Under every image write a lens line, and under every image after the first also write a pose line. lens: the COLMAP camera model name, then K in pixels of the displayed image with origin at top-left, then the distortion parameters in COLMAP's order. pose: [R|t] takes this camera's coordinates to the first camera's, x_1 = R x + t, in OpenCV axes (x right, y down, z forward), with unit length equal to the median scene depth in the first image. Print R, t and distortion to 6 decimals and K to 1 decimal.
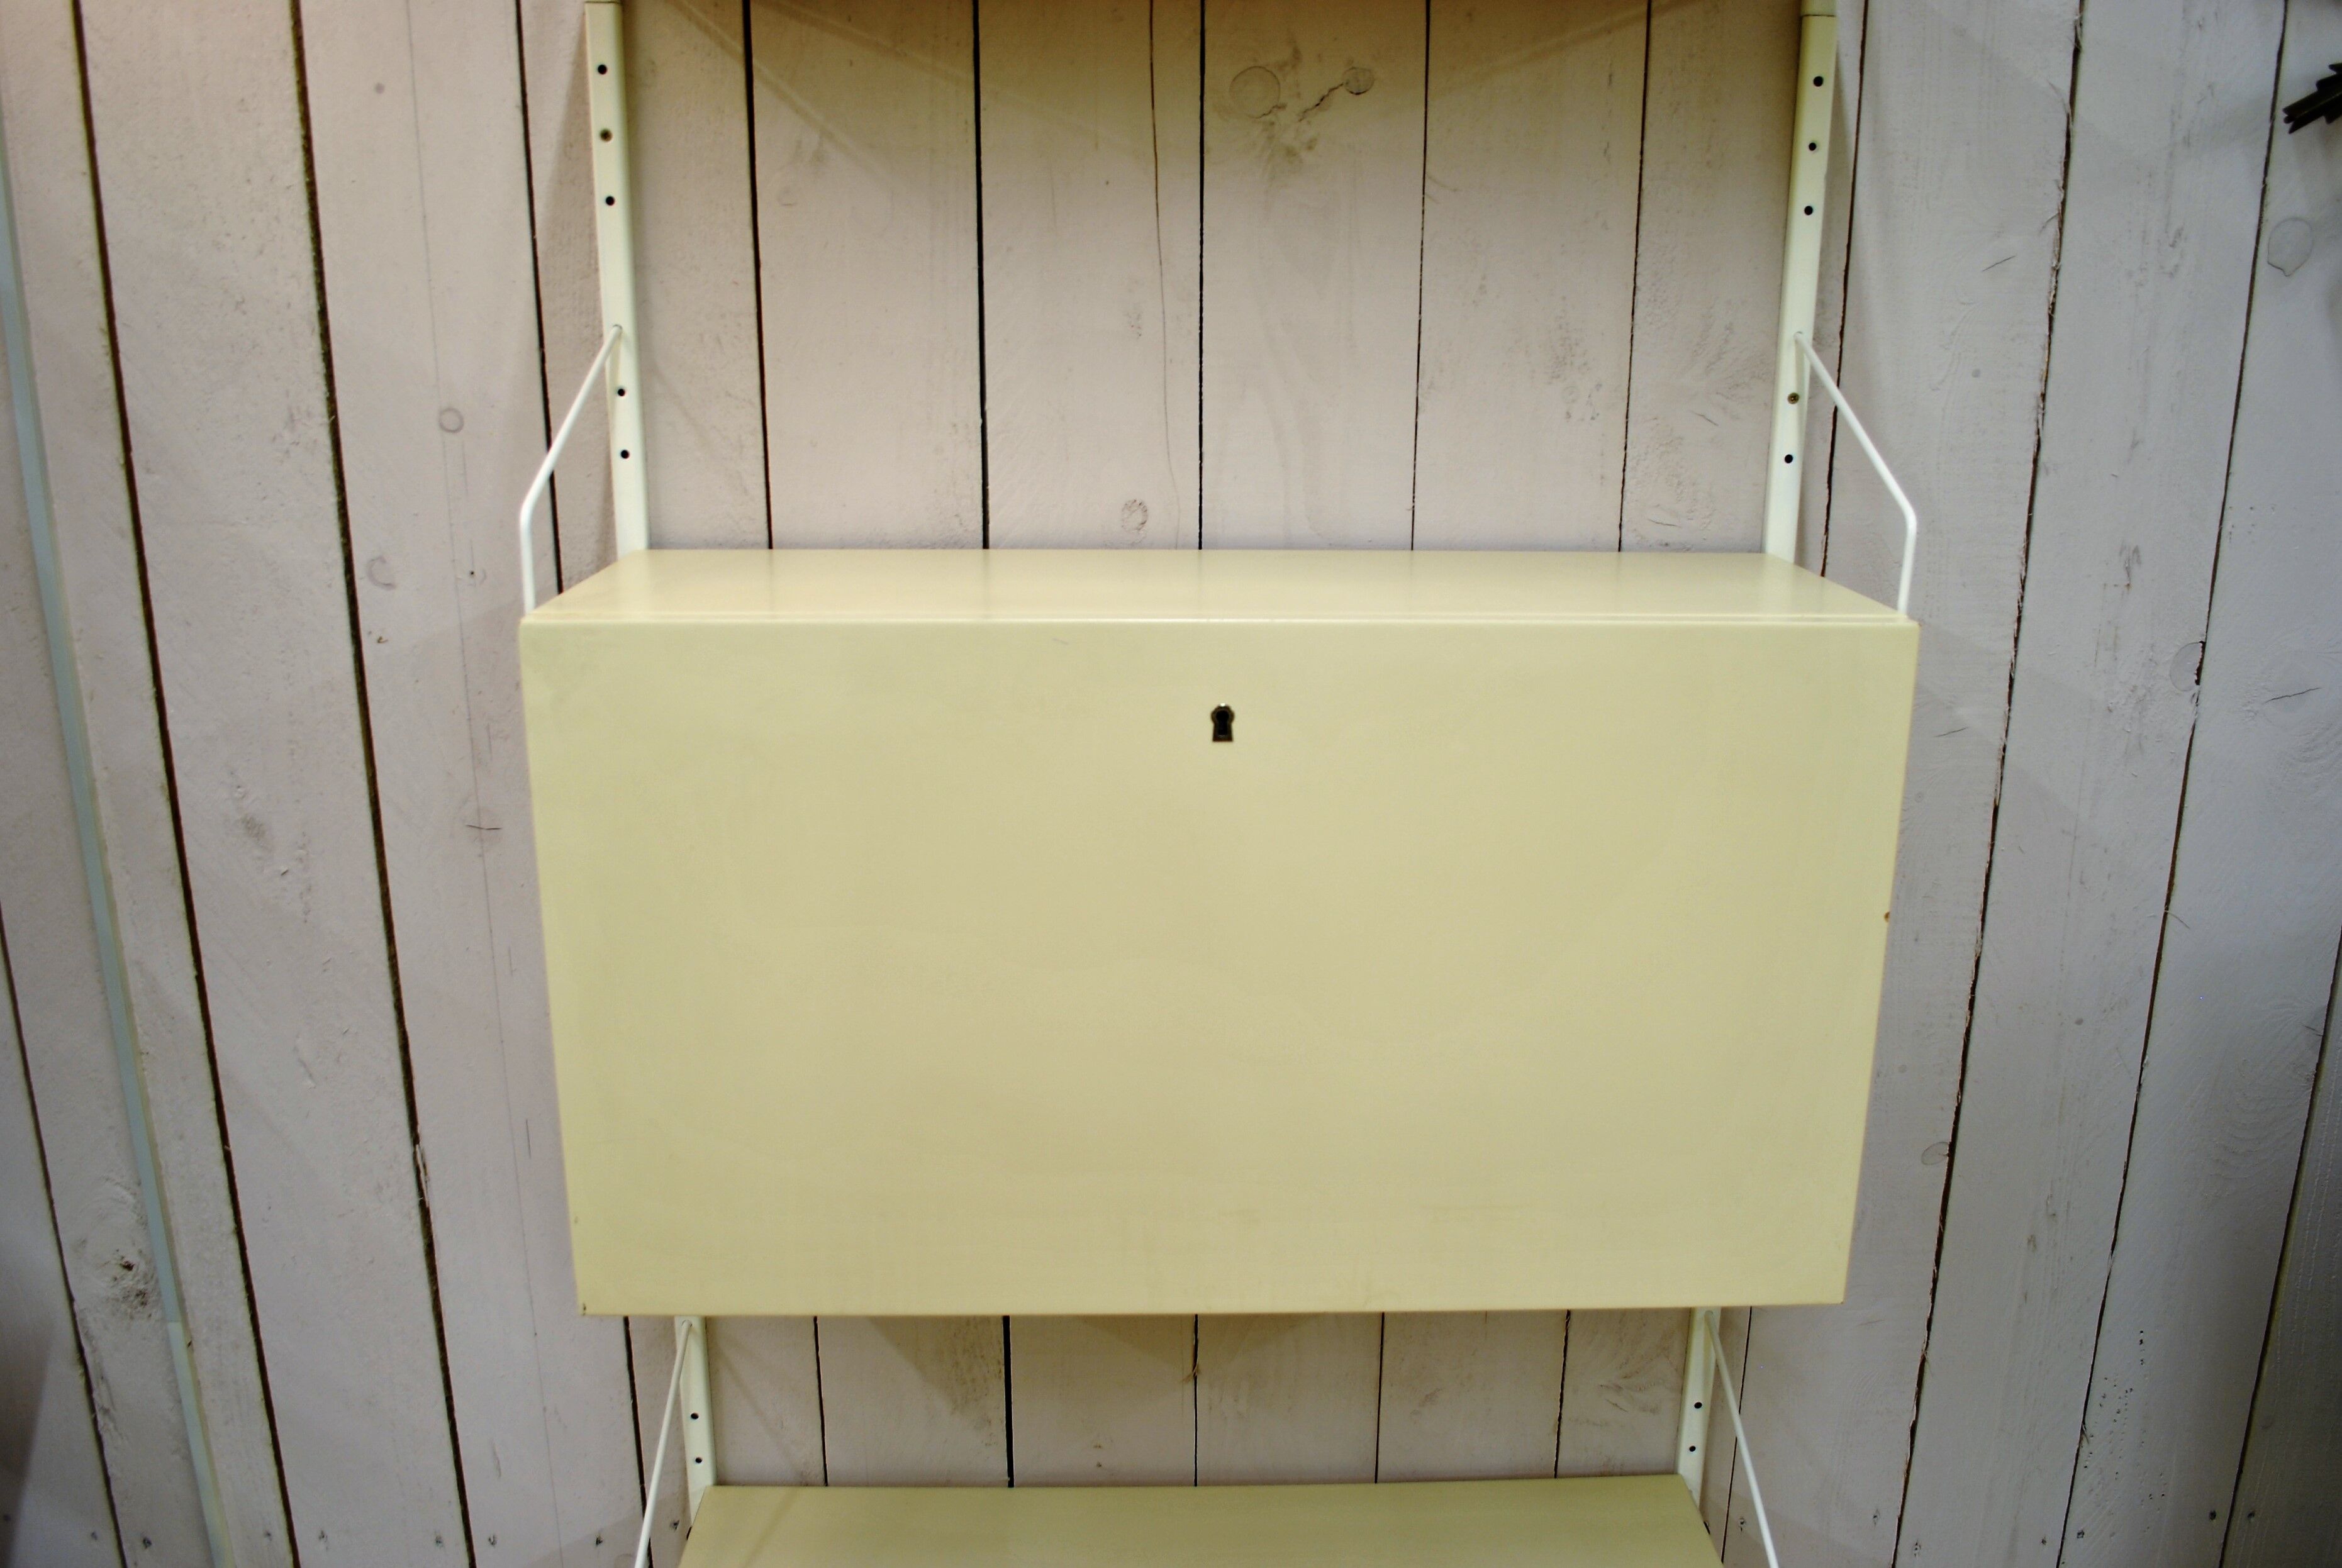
lens RADIAL K [[1886.1, 0, 1178.5], [0, 1886.1, 776.8], [0, 0, 1]] dist [-0.084511, 0.011984]
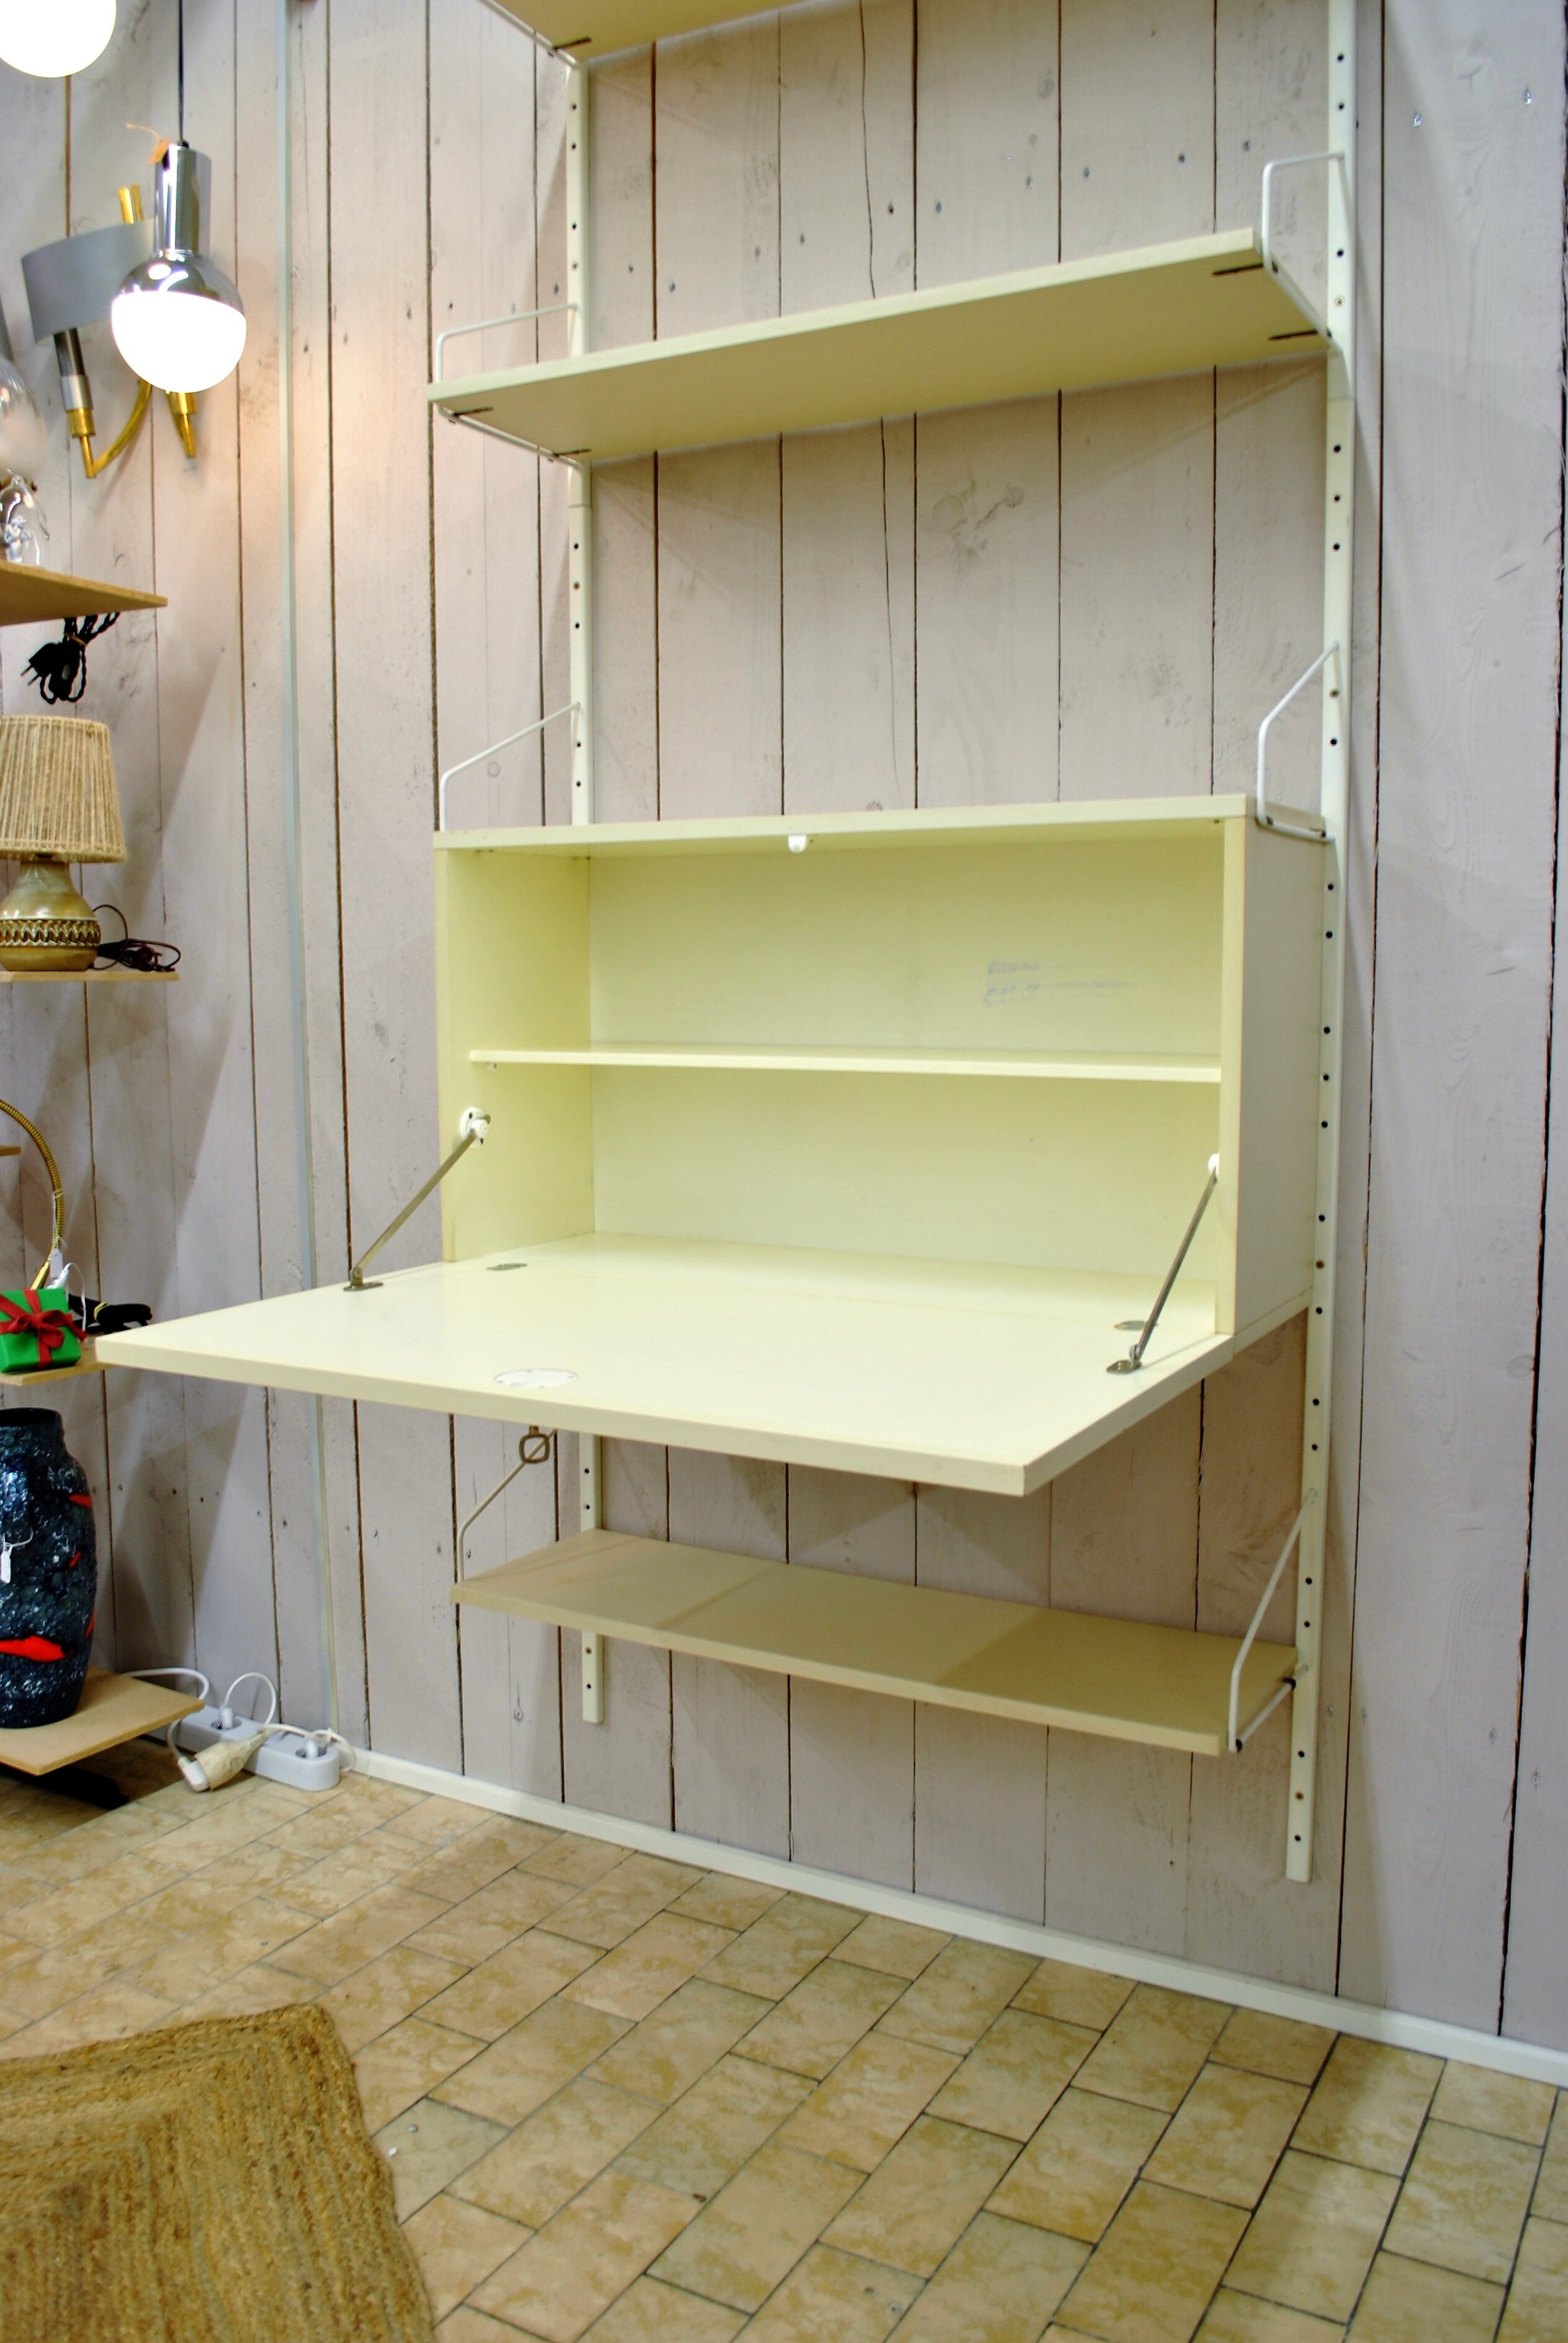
lens RADIAL K [[1886.8, 0, 784.0], [0, 1886.8, 1171.5], [0, 0, 1]] dist [-0.084511, 0.011984]
pose [[0.859618, 0.048225, -0.508657, 0.673487], [-0.128114, 0.984076, -0.123212, 0.321789], [0.494615, 0.171081, 0.852108, -0.207233]]
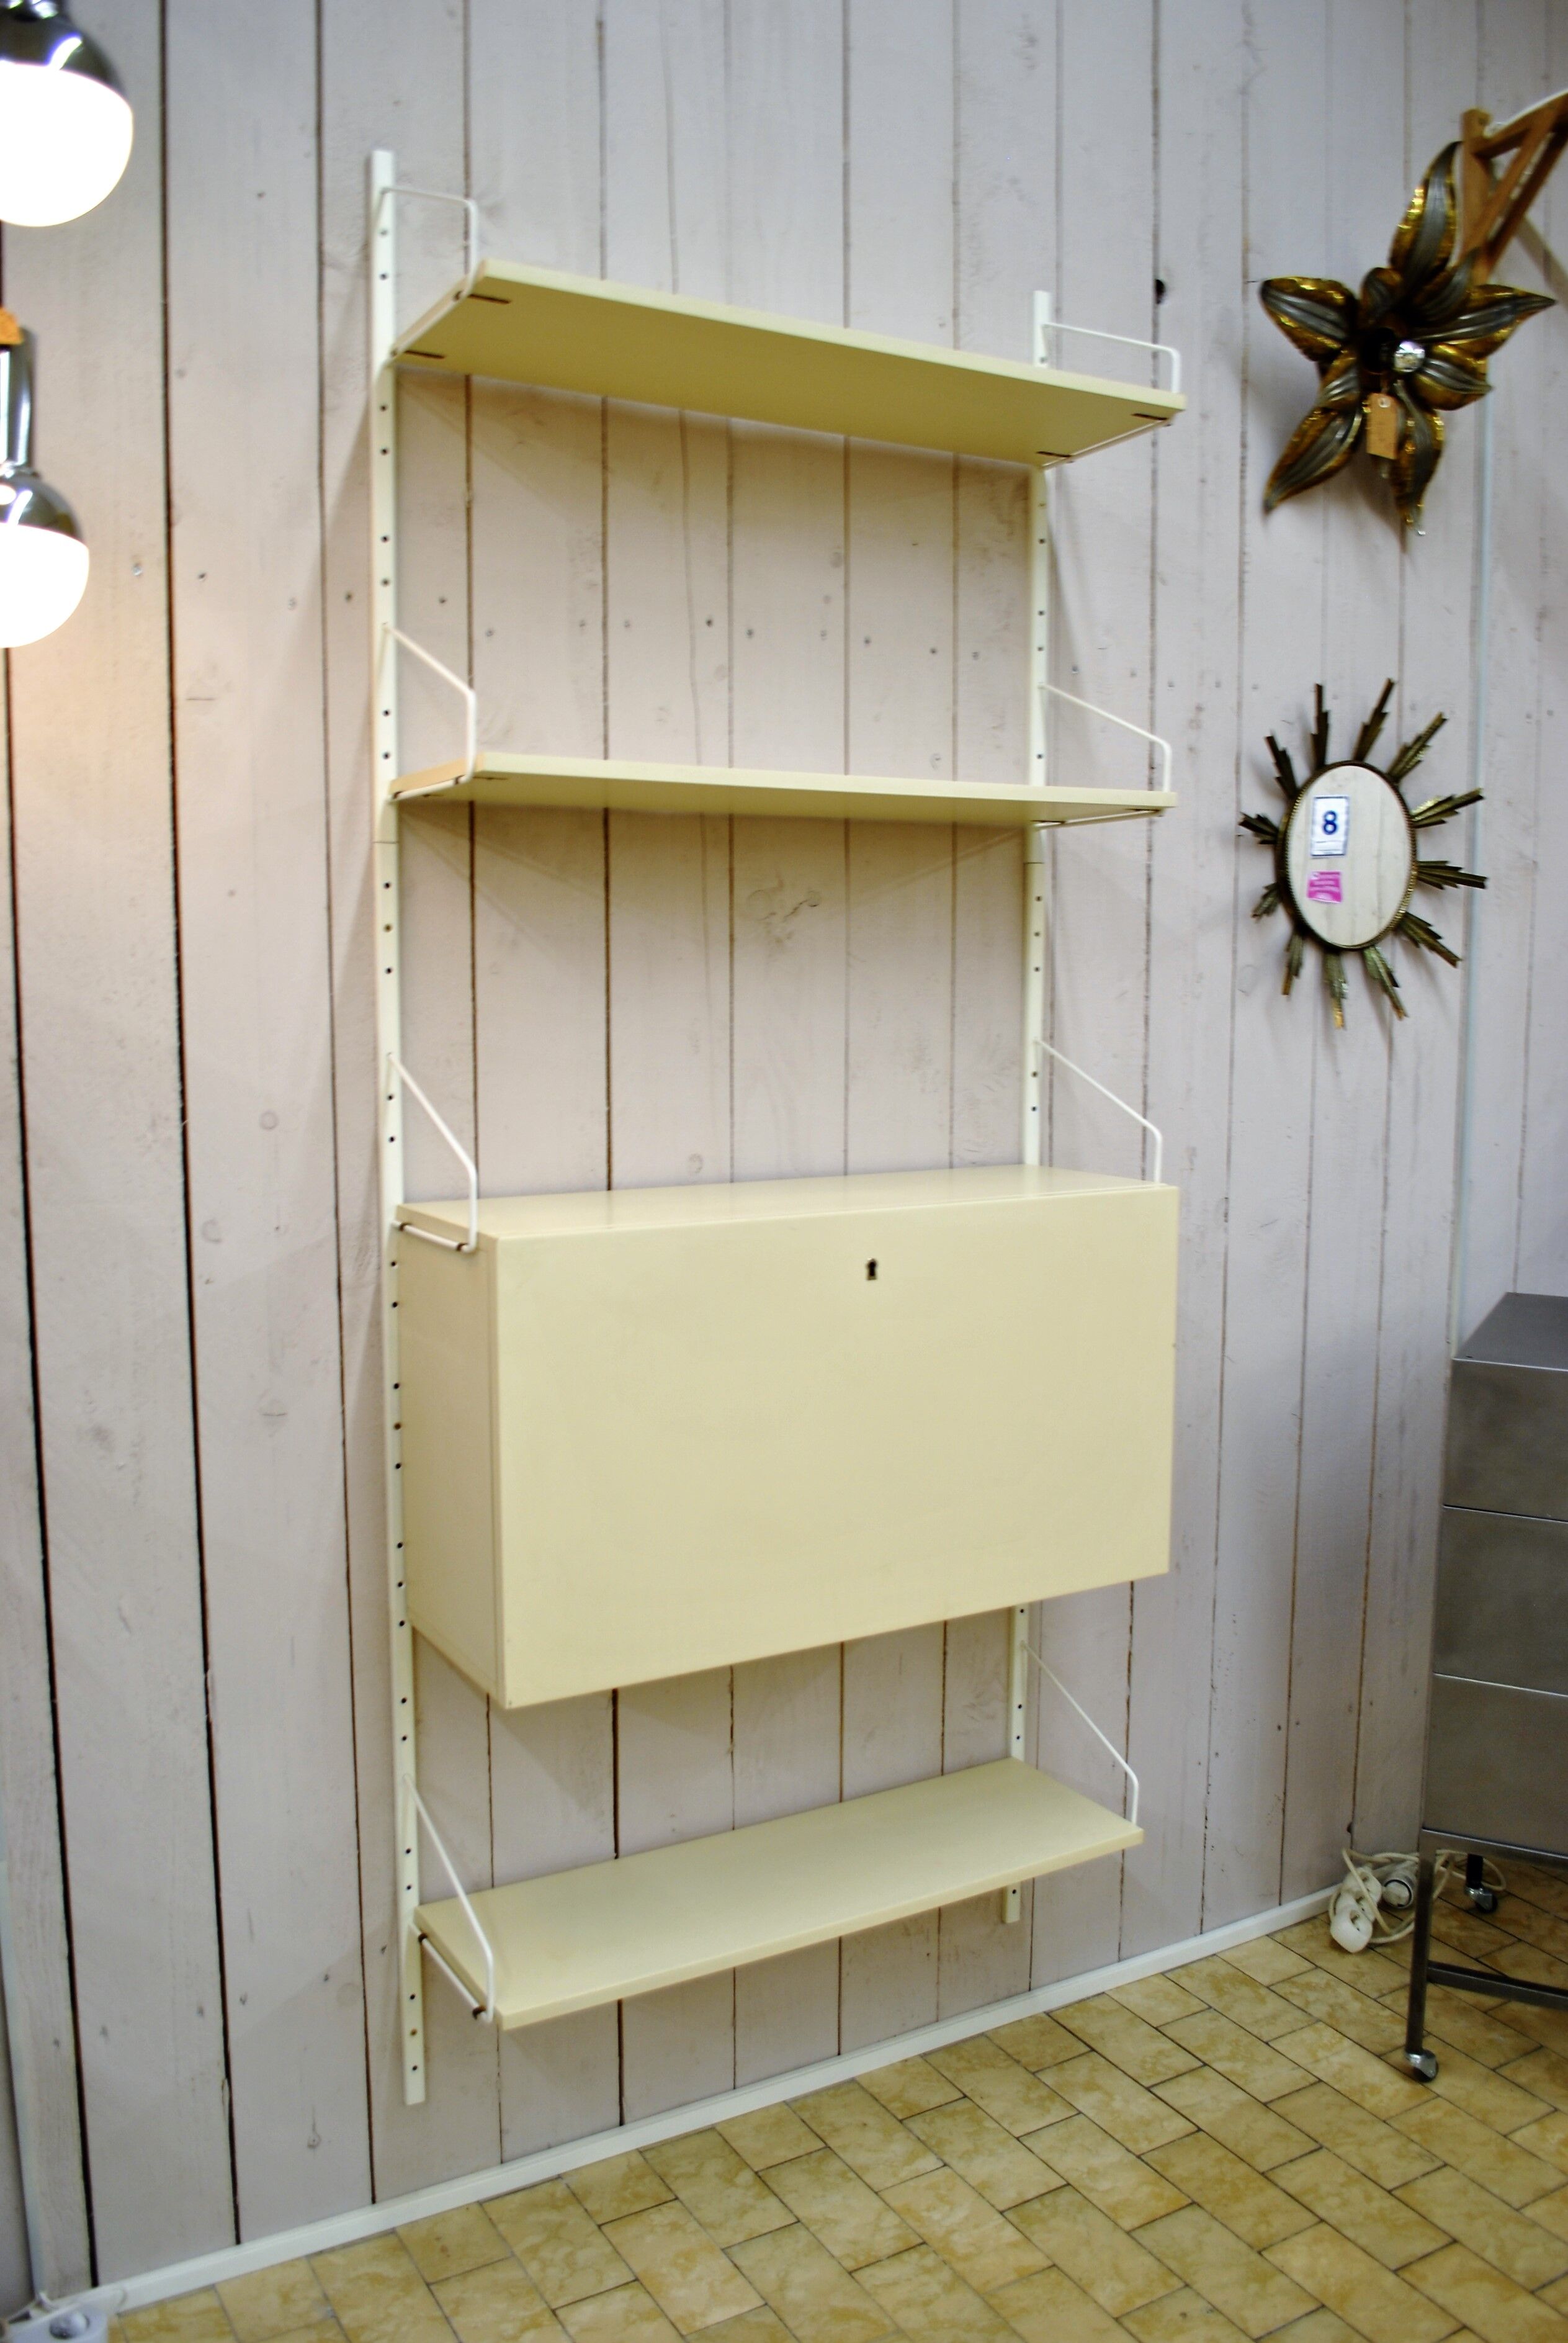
lens RADIAL K [[1870.7, 0, 749.6], [0, 1870.7, 1169.8], [0, 0, 1]] dist [-0.086417, 0.011774]
pose [[0.885790, -0.057059, 0.460566, -0.723057], [0.126272, 0.984604, -0.120873, 0.062918], [-0.446578, 0.165225, 0.879357, -0.406574]]
